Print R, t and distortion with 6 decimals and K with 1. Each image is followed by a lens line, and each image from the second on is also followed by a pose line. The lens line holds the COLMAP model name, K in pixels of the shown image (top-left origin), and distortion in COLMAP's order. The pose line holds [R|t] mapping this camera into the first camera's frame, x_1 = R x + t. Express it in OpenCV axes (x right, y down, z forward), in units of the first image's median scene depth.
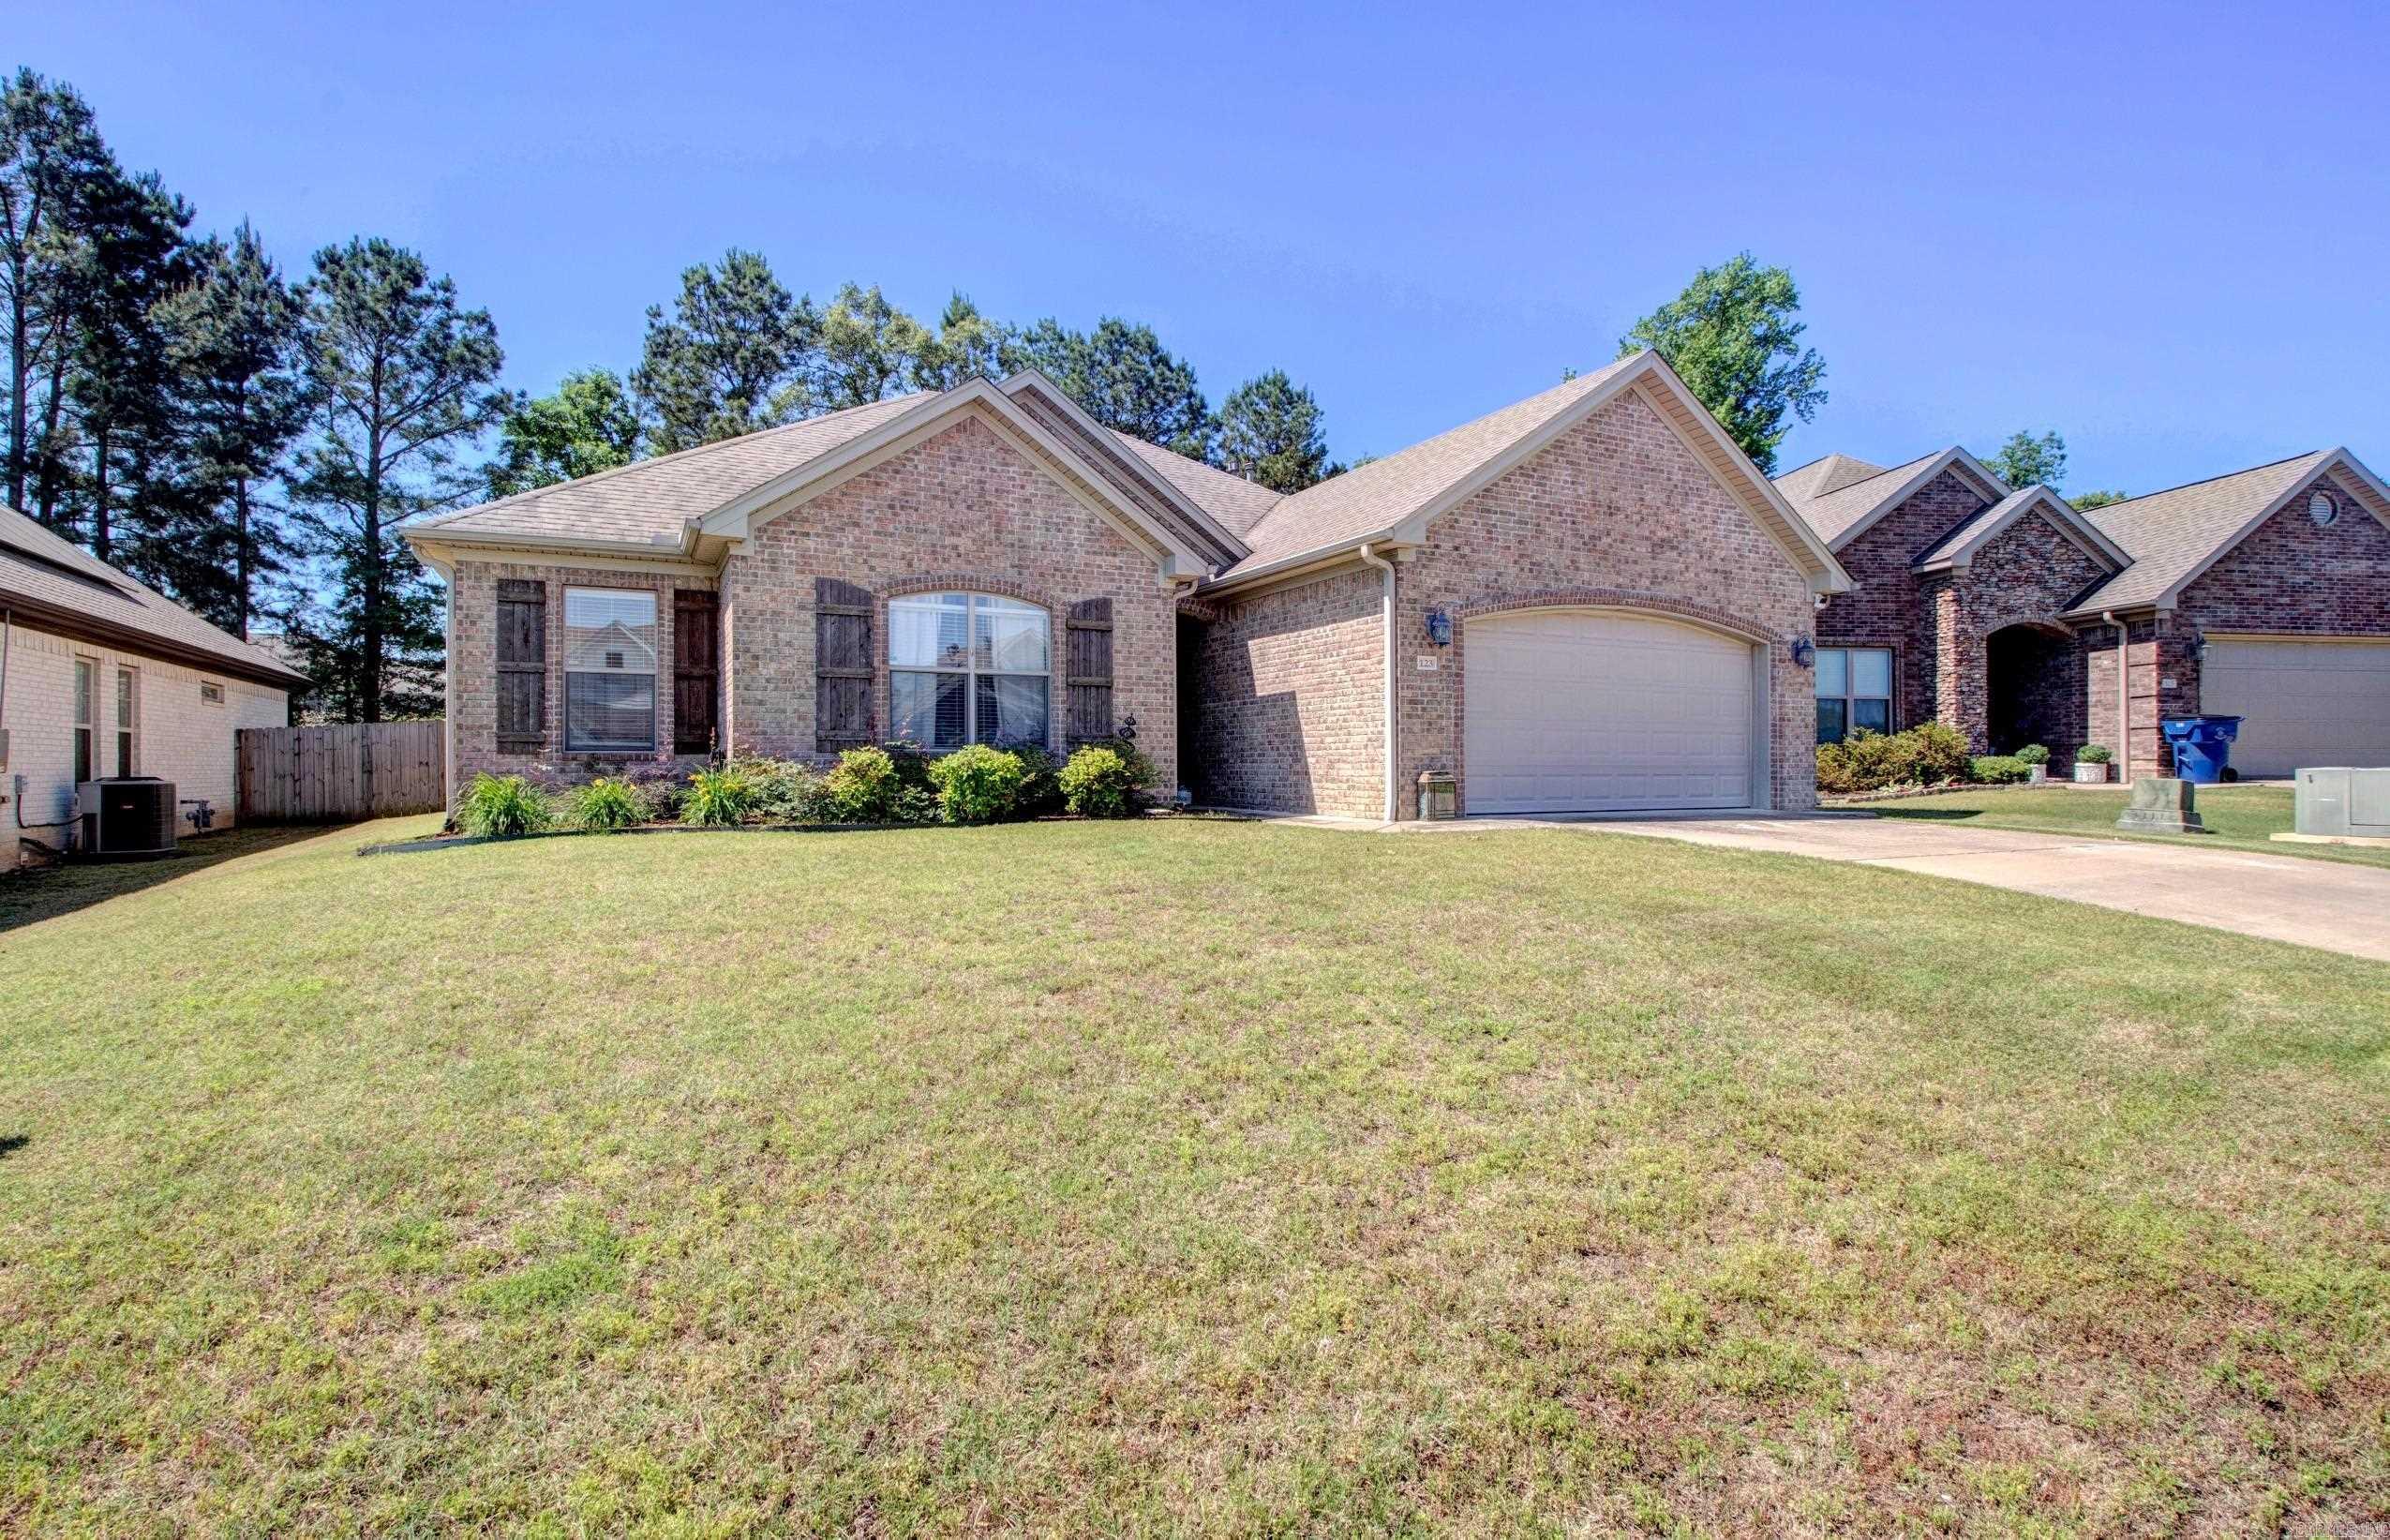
lens RADIAL K [[1155.9, 0, 1126.1], [0, 1155.9, 761.0], [0, 0, 1]] dist [0.013083, -0.025235]
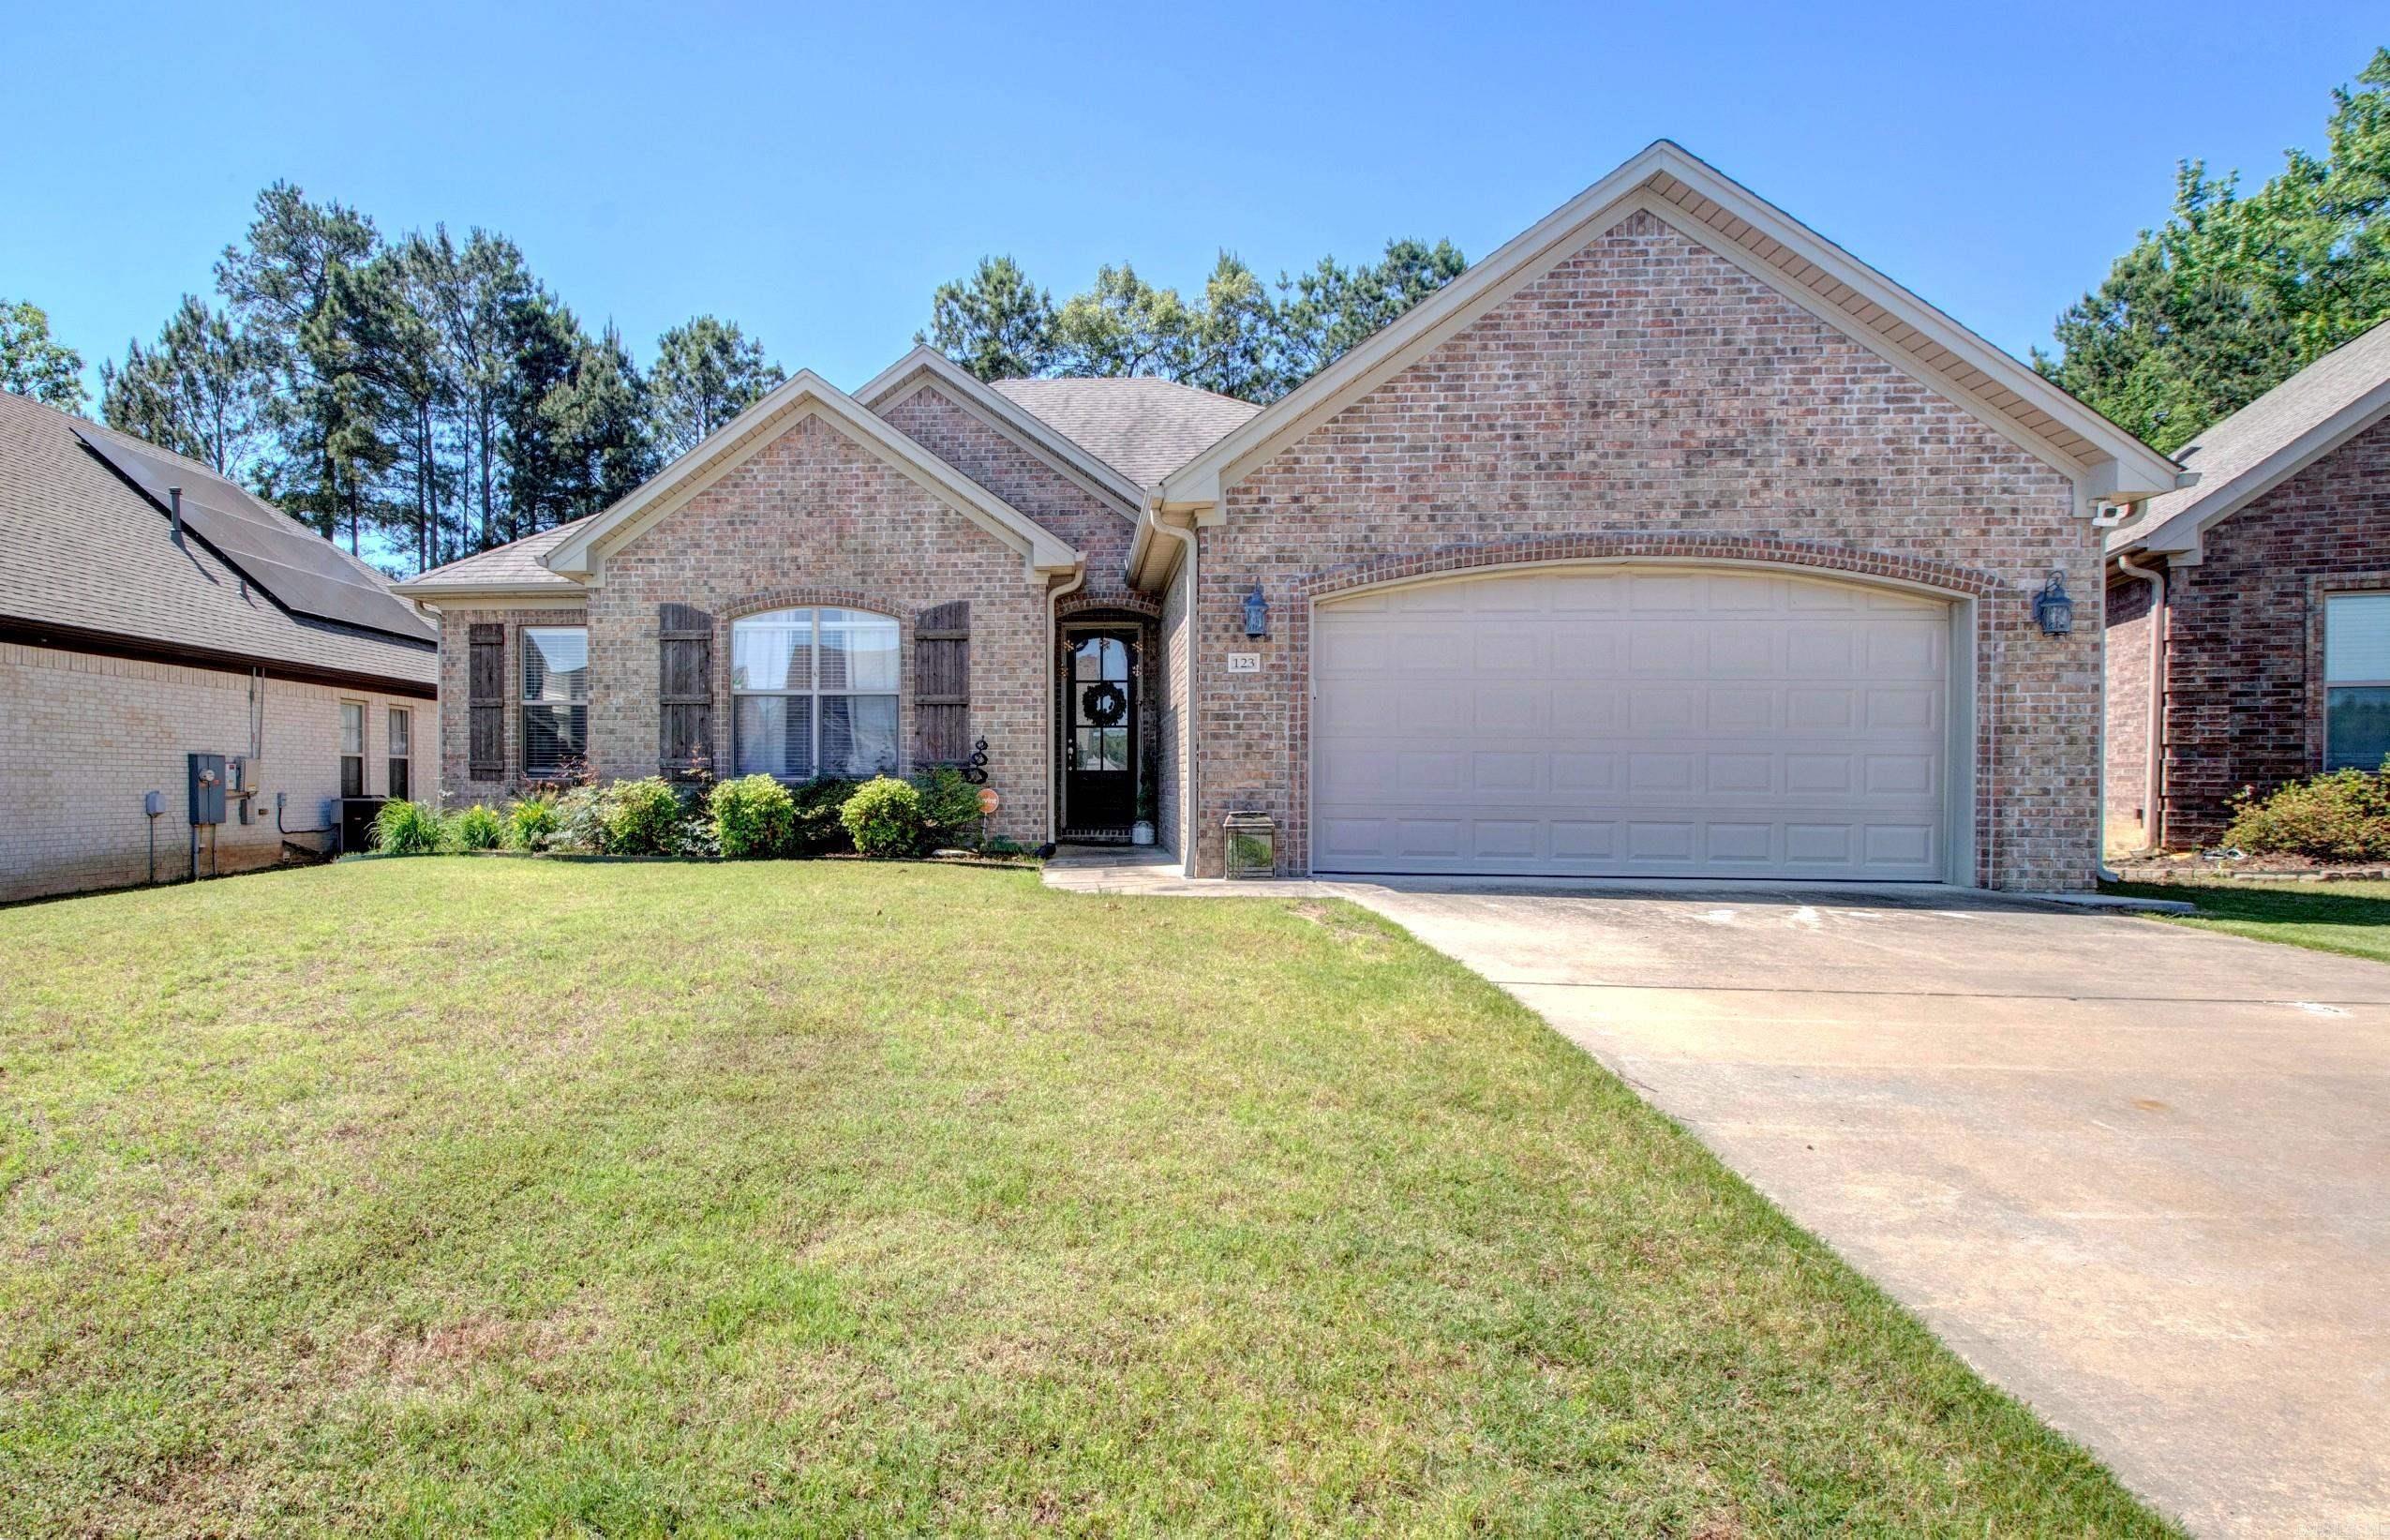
lens RADIAL K [[1256.4, 0, 1104.9], [0, 1256.4, 808.1], [0, 0, 1]] dist [0.010608, -0.022167]
pose [[0.845748, 0.018026, -0.533278, 0.597453], [-0.003746, 0.999605, 0.027848, -0.014543], [0.533570, -0.021555, 0.845481, 0.275337]]
